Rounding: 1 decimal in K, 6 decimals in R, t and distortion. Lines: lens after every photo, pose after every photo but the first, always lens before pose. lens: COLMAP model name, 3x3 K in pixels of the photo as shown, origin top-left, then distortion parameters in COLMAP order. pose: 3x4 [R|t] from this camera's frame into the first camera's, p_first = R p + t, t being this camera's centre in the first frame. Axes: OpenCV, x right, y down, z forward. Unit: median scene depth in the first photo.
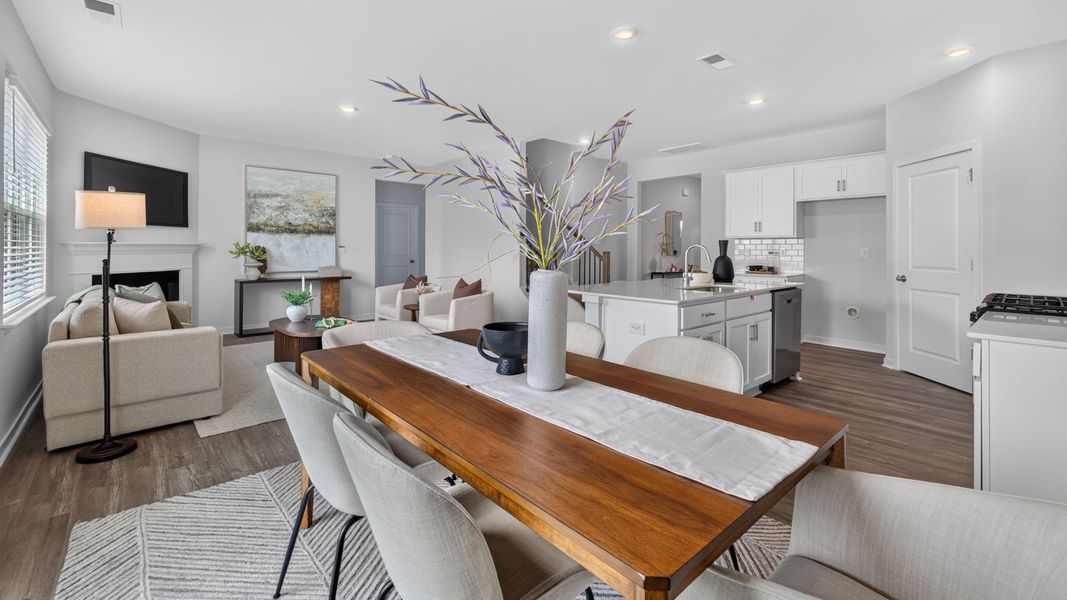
lens RADIAL K [[448.6, 0, 532.5], [0, 448.6, 248.1], [0, 0, 1]] dist [0.006627, -0.000959]
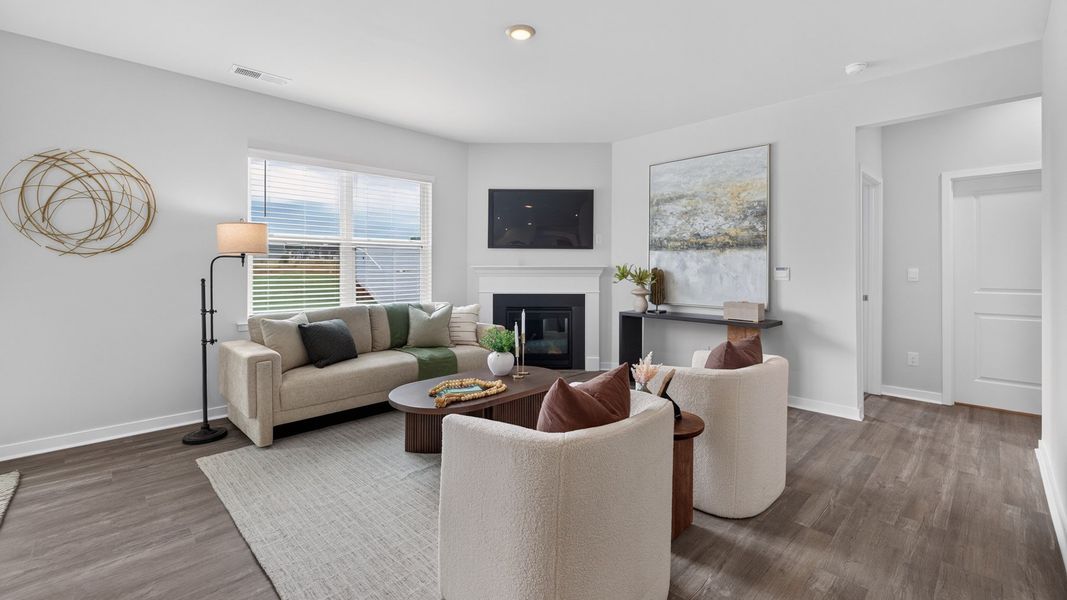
lens RADIAL K [[448.6, 0, 532.3], [0, 448.6, 269.1], [0, 0, 1]] dist [0.006627, -0.000959]
pose [[0.051941, -0.005046, -0.998637, 0.142604], [-0.001864, 0.999985, -0.005150, 0.001262], [0.998648, 0.002129, 0.051931, 0.806494]]
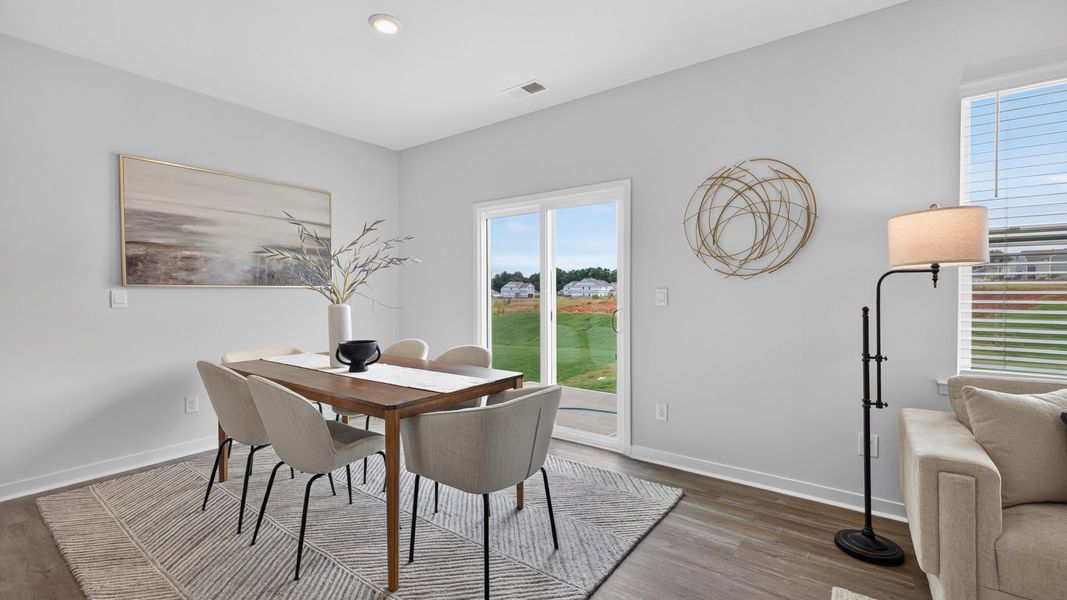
lens RADIAL K [[448.6, 0, 528.9], [0, 448.6, 298.7], [0, 0, 1]] dist [0.006627, -0.000959]
pose [[-0.978867, 0.001377, -0.204495, -0.084745], [-0.001675, 0.999890, 0.014749, -0.000432], [0.204492, 0.014780, -0.978757, 0.732836]]
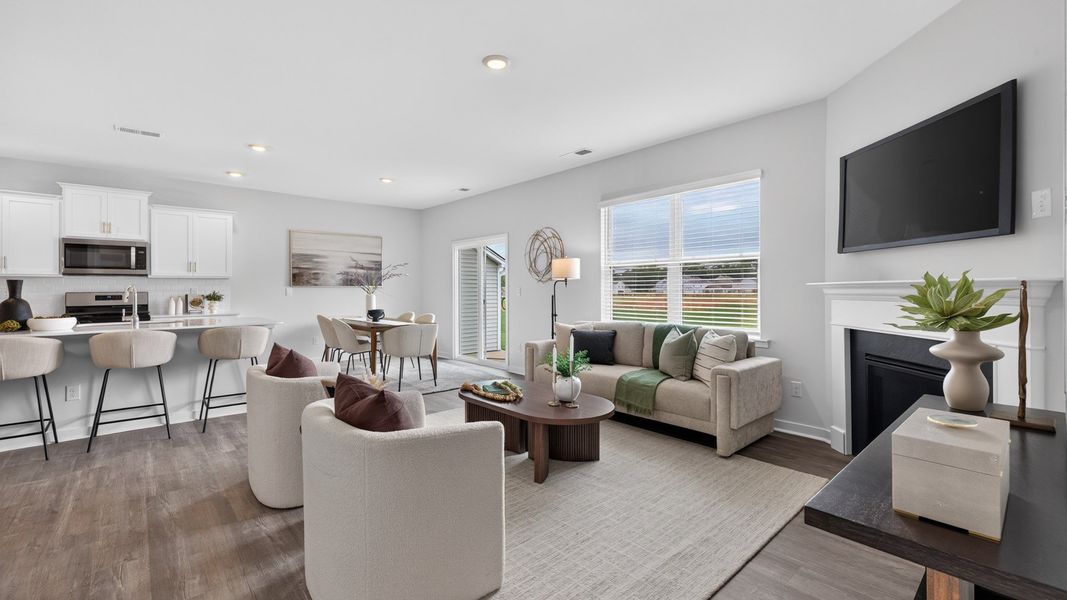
lens RADIAL K [[448.6, 0, 530.7], [0, 448.6, 291.0], [0, 0, 1]] dist [0.006627, -0.000959]
pose [[-0.999992, -0.001432, 0.003804, -0.376254], [-0.001414, 0.999987, 0.004832, -0.001234], [-0.003811, 0.004826, -0.999981, 1.321289]]
